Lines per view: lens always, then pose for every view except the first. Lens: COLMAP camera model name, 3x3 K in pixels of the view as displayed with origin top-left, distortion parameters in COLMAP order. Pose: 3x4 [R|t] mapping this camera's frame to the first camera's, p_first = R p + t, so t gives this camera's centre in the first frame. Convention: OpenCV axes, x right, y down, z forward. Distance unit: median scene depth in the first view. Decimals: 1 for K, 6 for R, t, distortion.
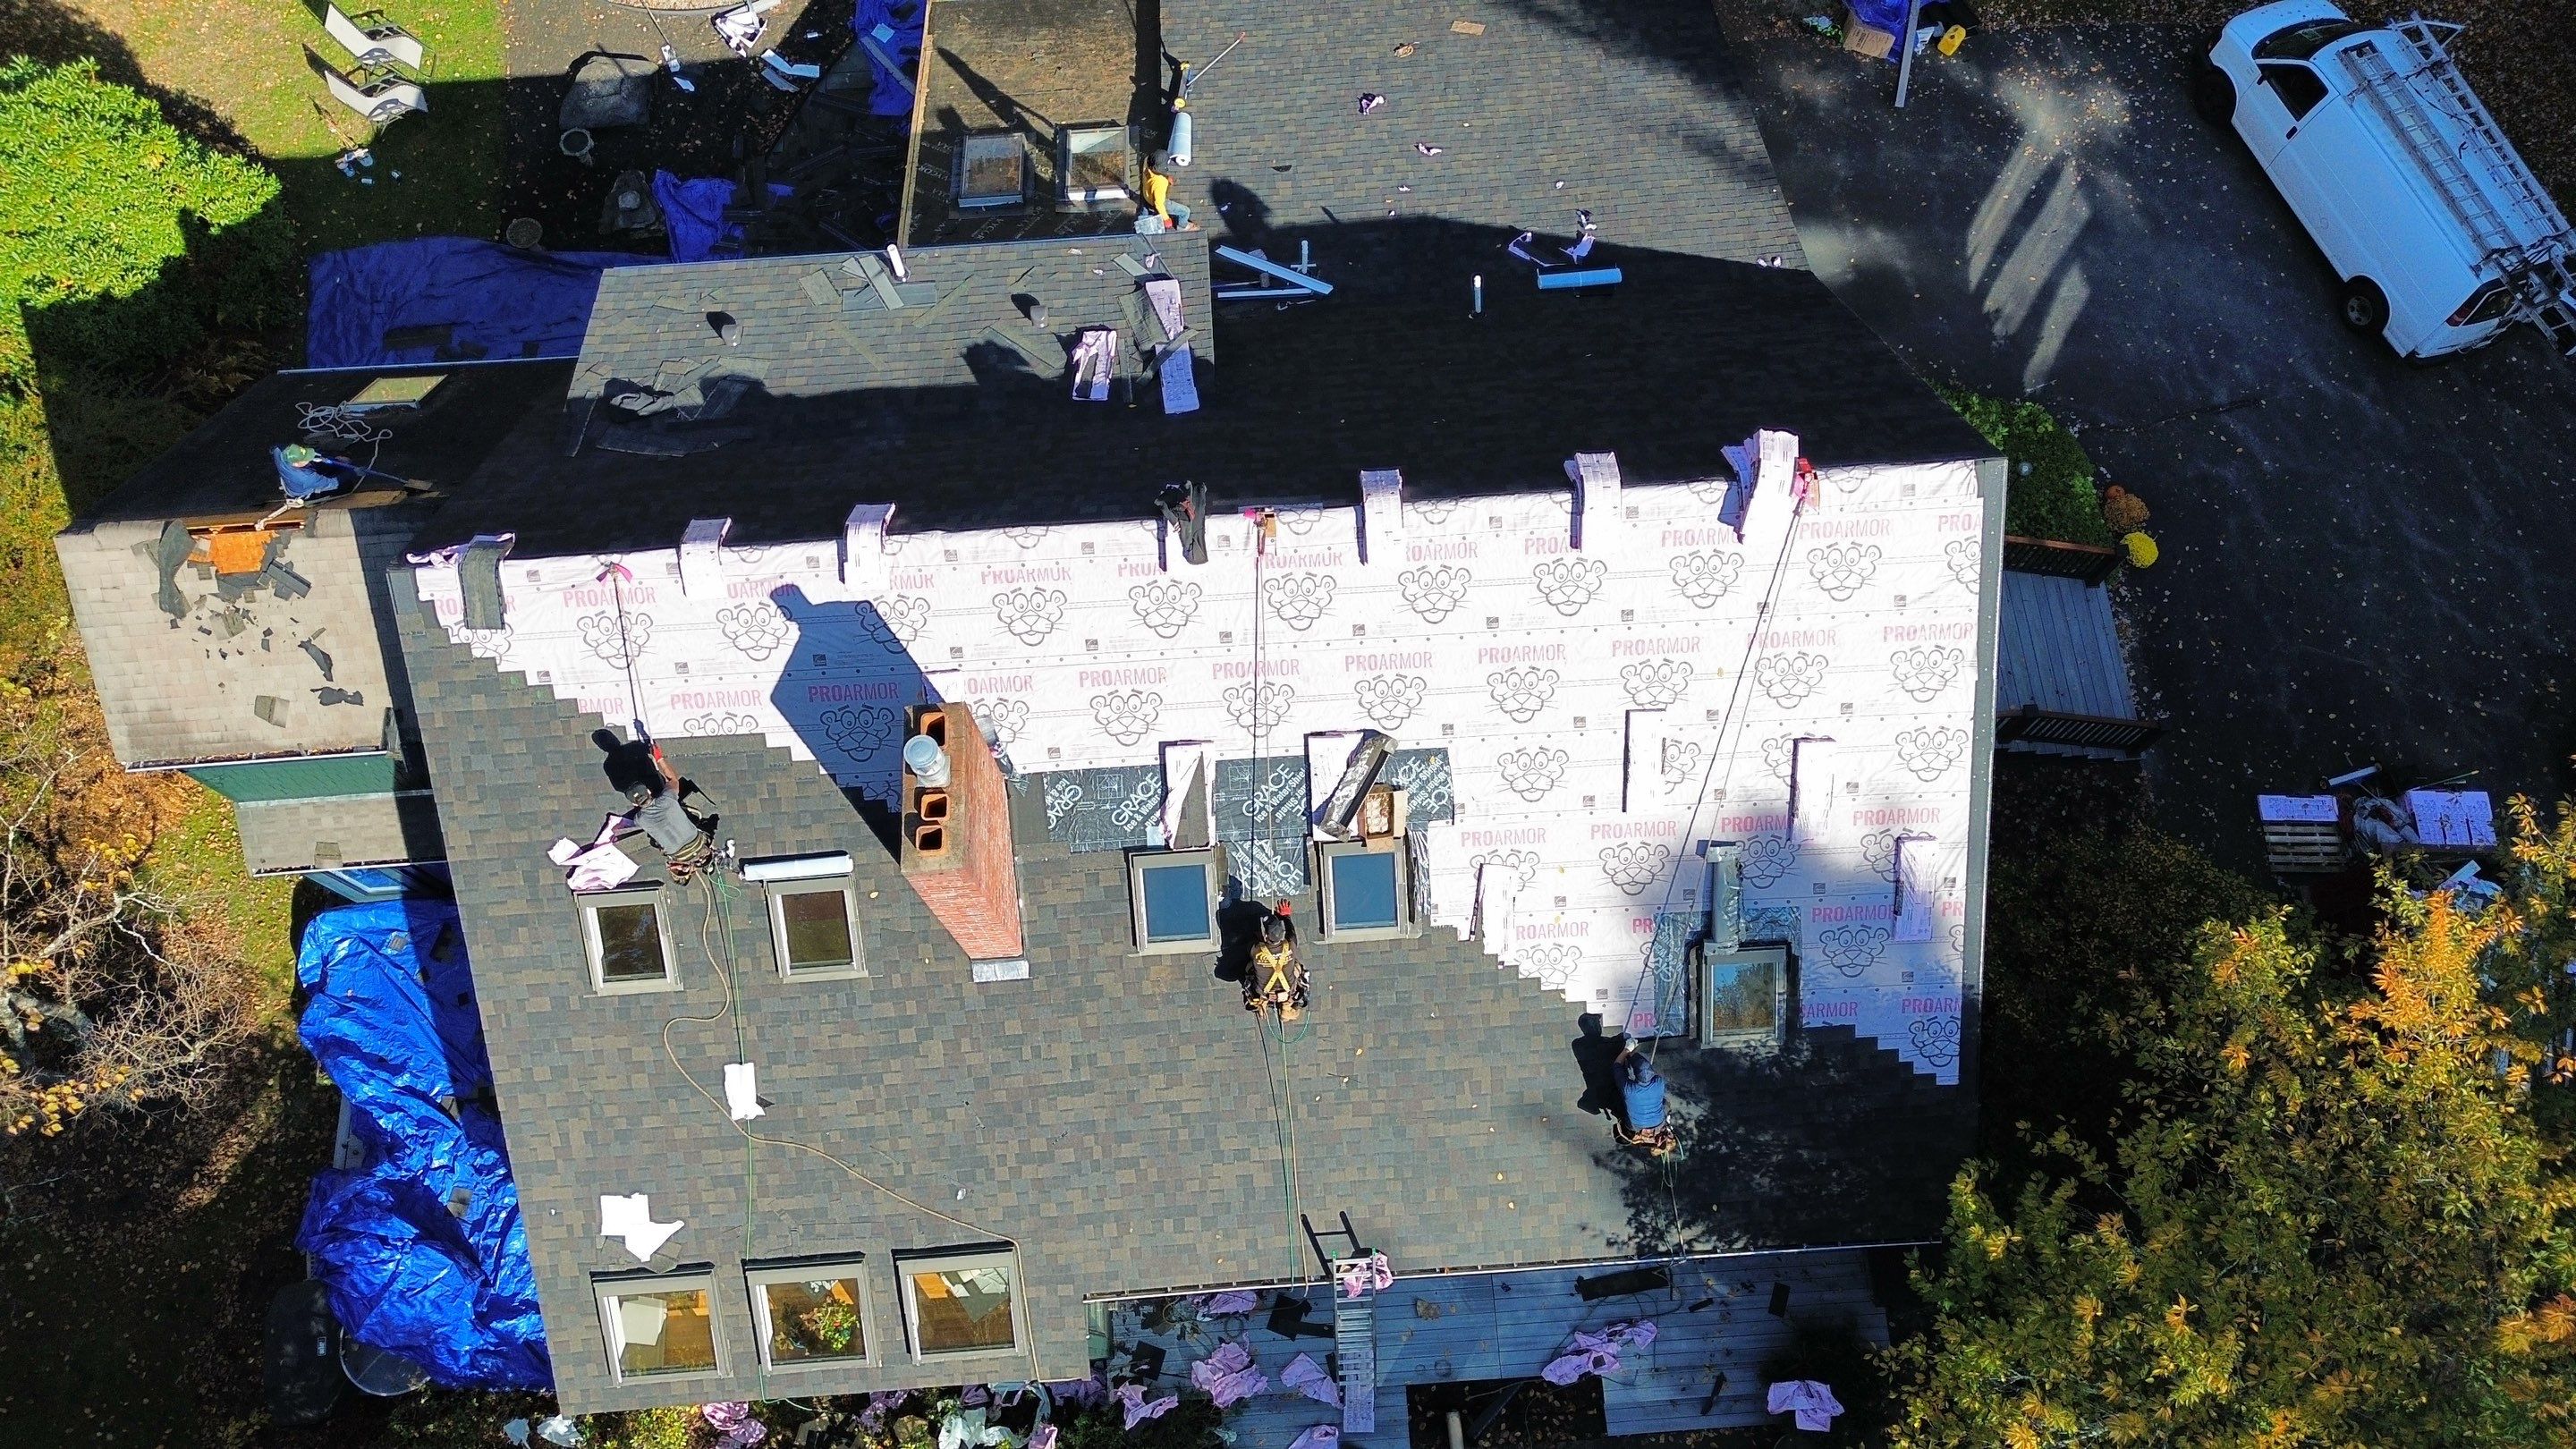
lens RADIAL K [[1813.3, 0, 1292.6], [0, 1813.3, 724.9], [0, 0, 1]] dist [0.076344, -0.066882]
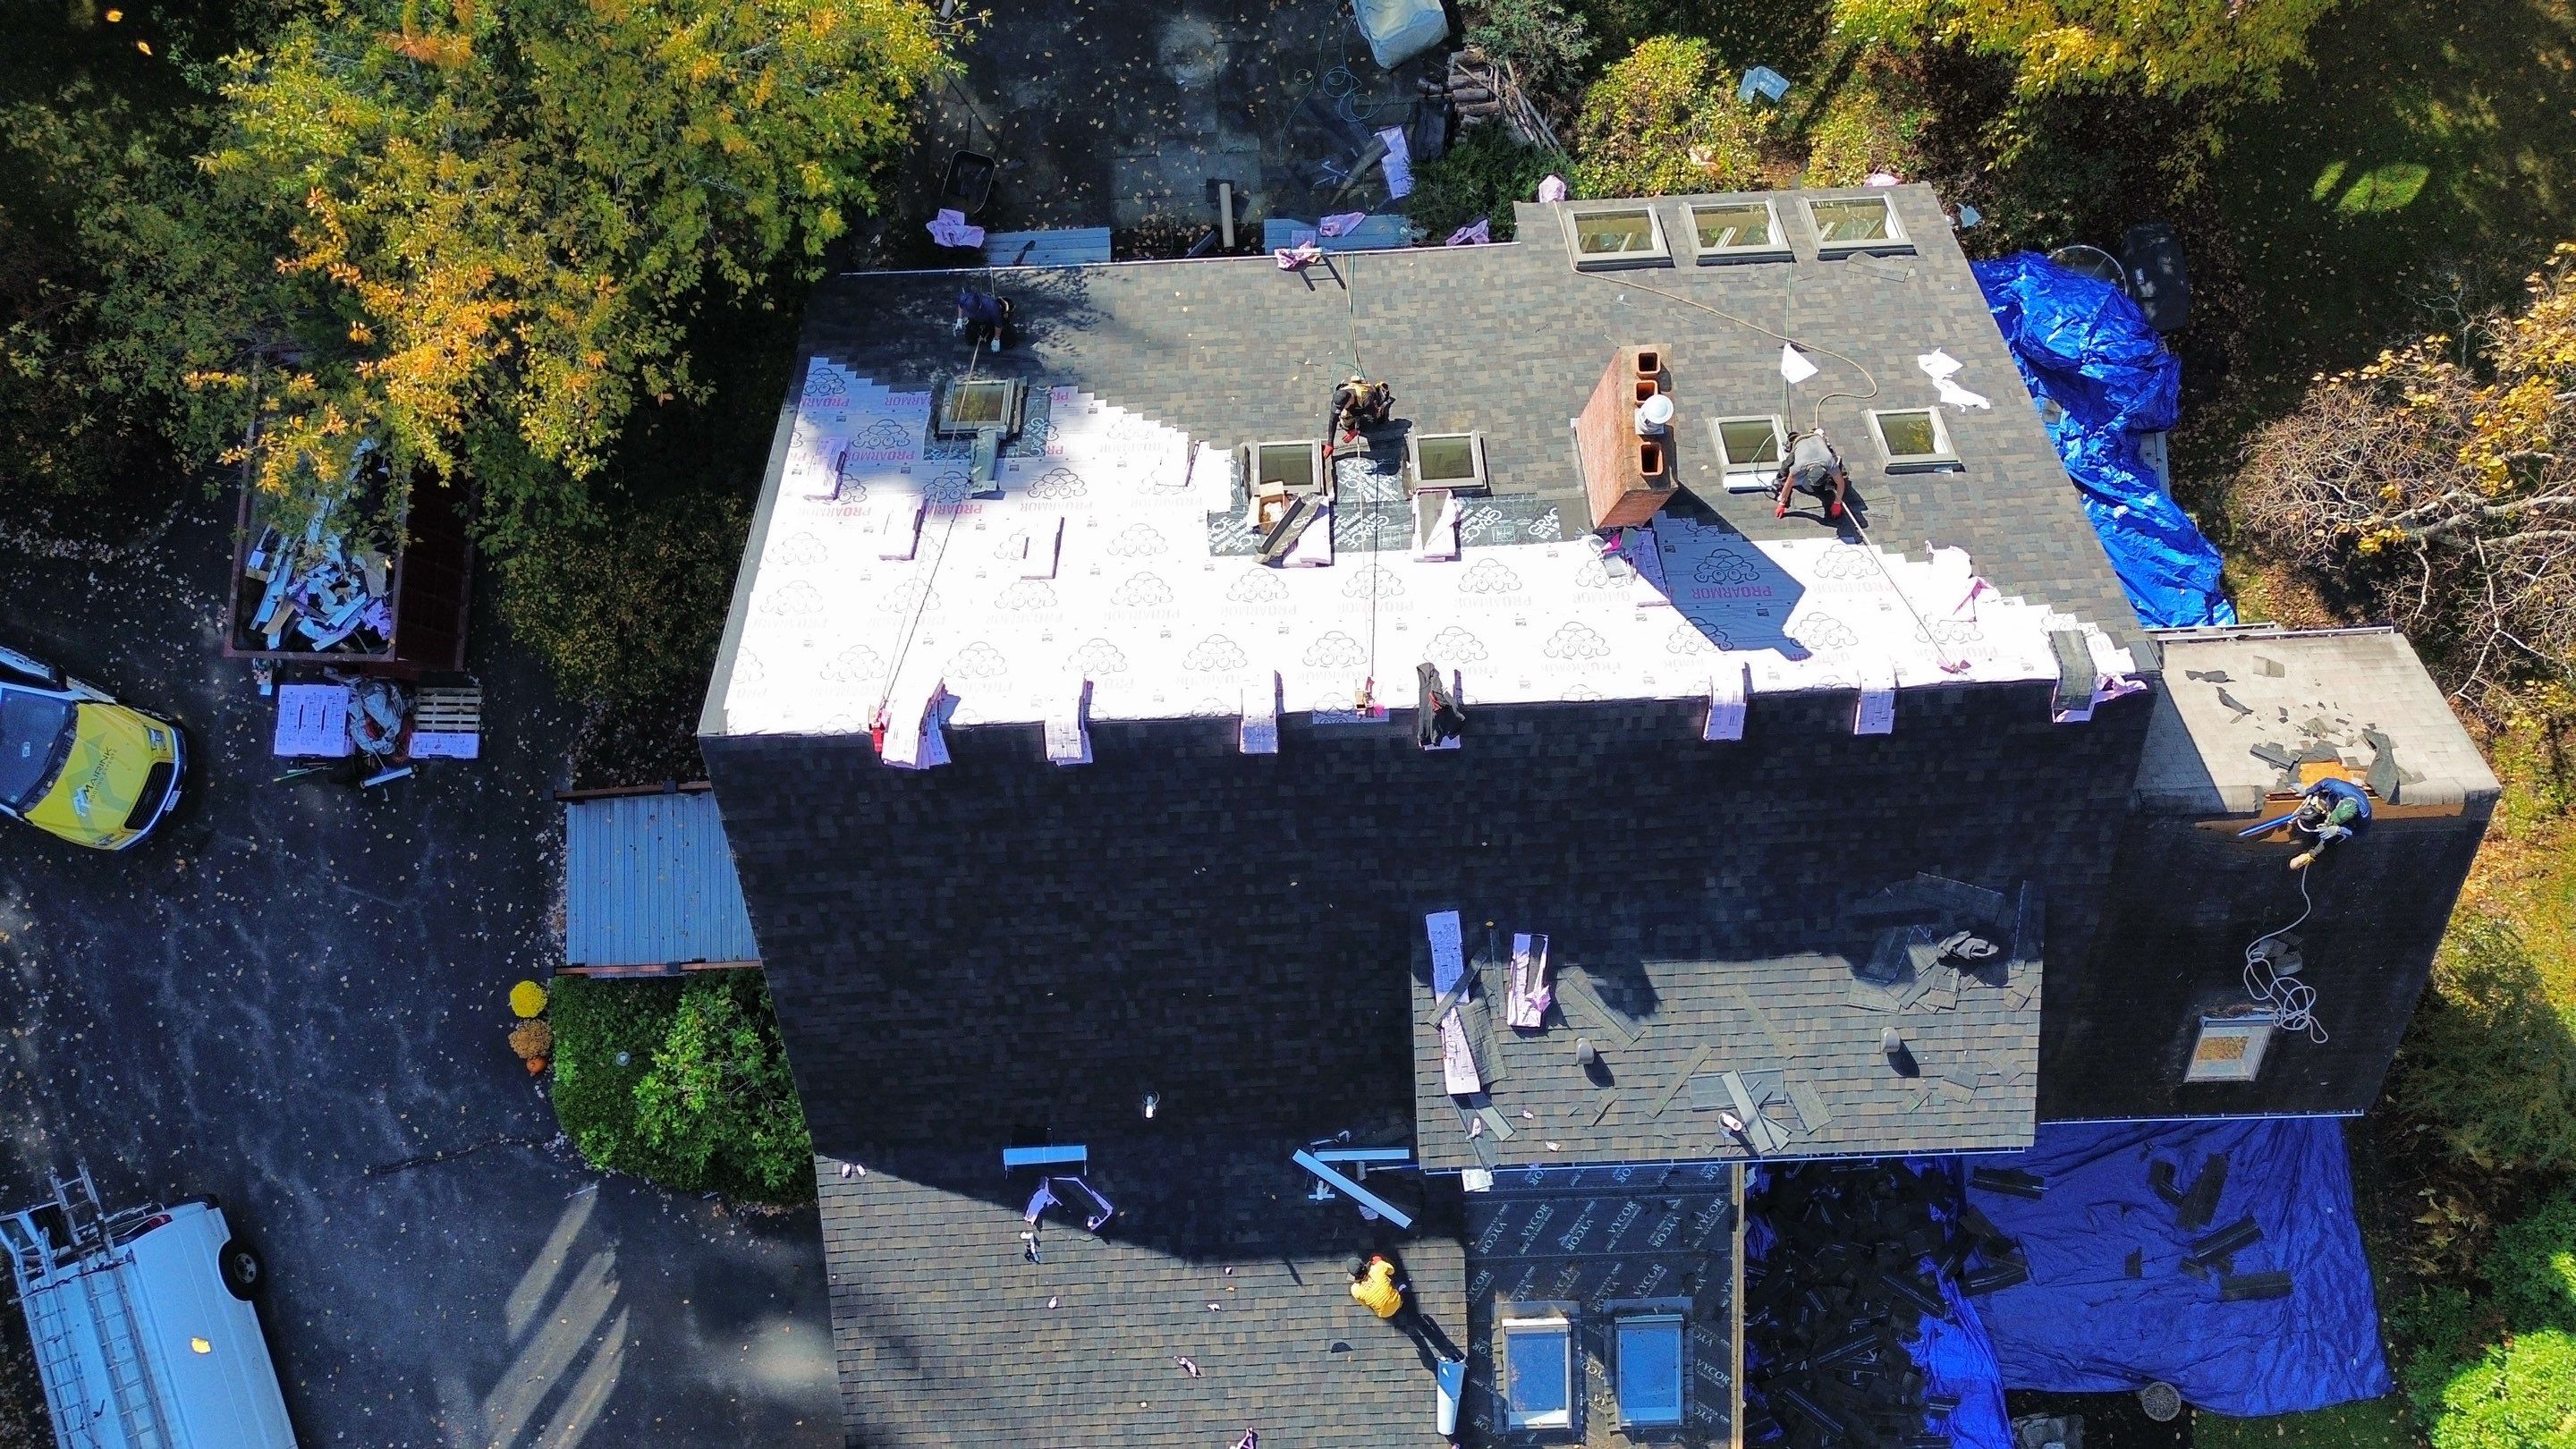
lens RADIAL K [[1813.3, 0, 1289.0], [0, 1813.3, 717.3], [0, 0, 1]] dist [0.076344, -0.066882]
pose [[-0.999095, -0.021164, 0.036883, -0.008805], [0.035058, -0.900840, 0.432734, -0.543923], [0.024067, 0.433635, 0.900767, 0.004426]]
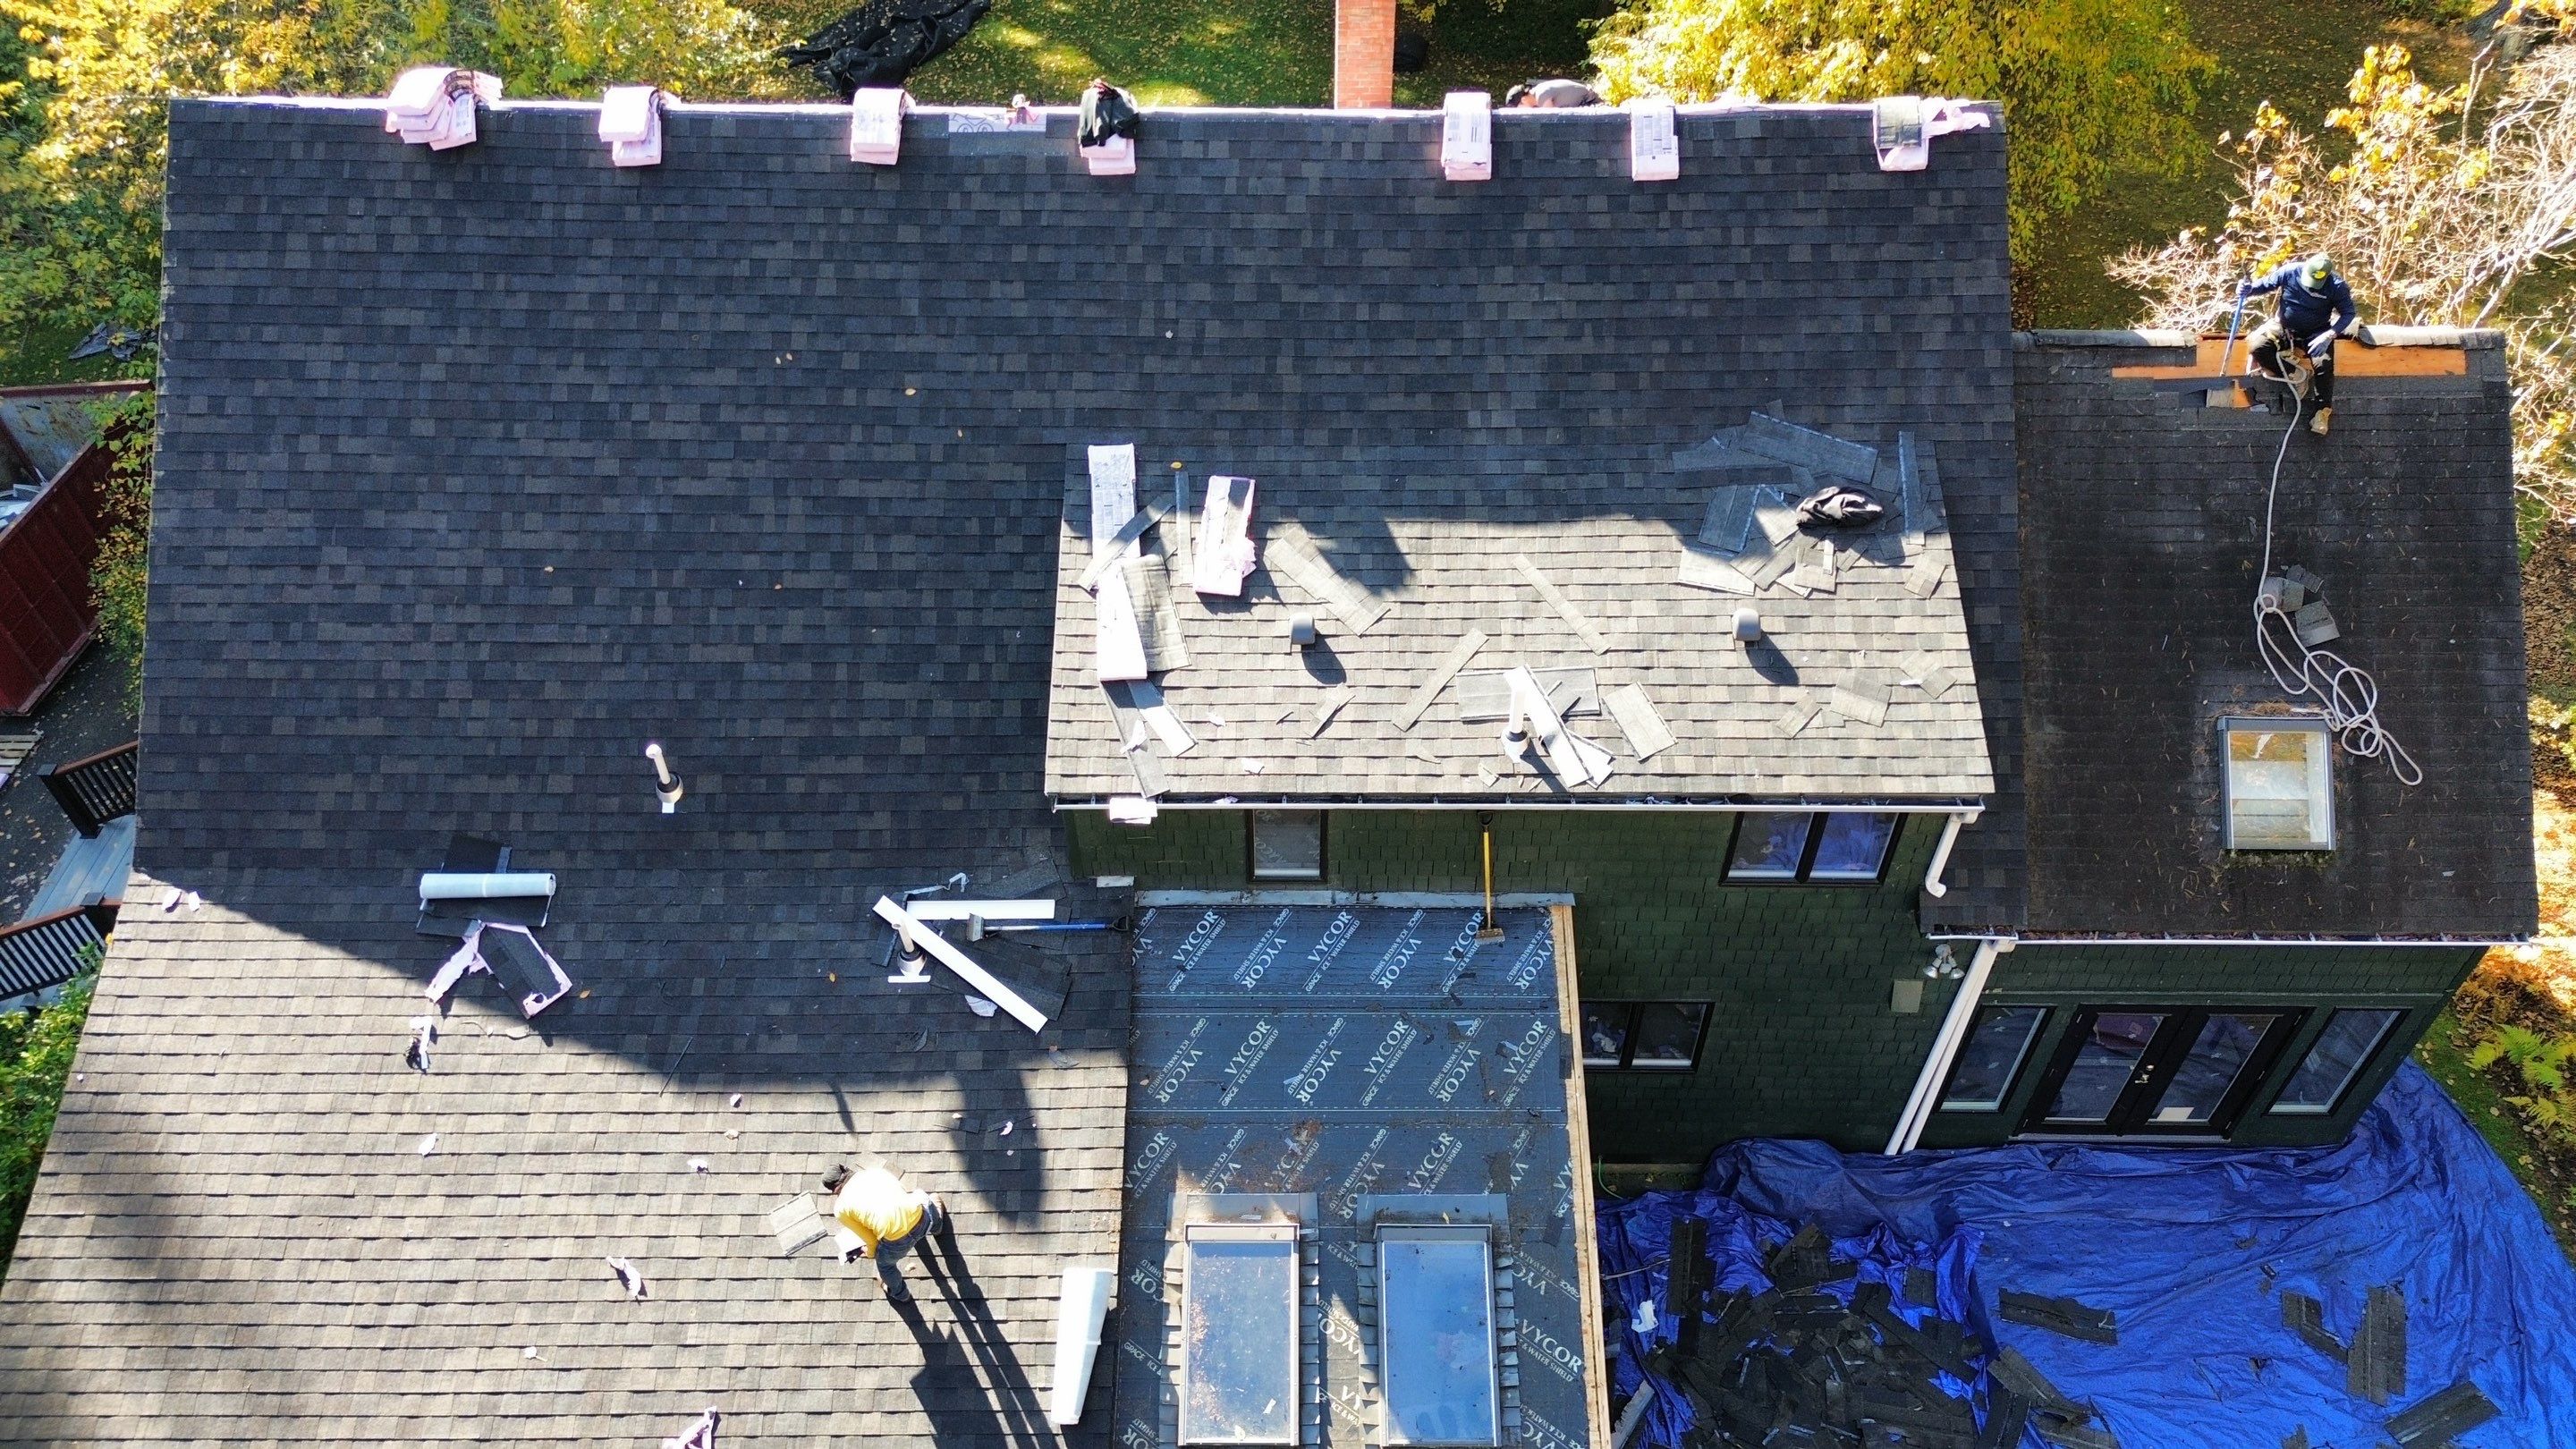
lens RADIAL K [[1813.3, 0, 1294.3], [0, 1813.3, 722.8], [0, 0, 1]] dist [0.076344, -0.066882]
pose [[-0.997161, -0.035574, 0.066370, -0.198367], [0.075182, -0.420401, 0.904218, -0.934893], [-0.004264, 0.906641, 0.421881, 0.806302]]
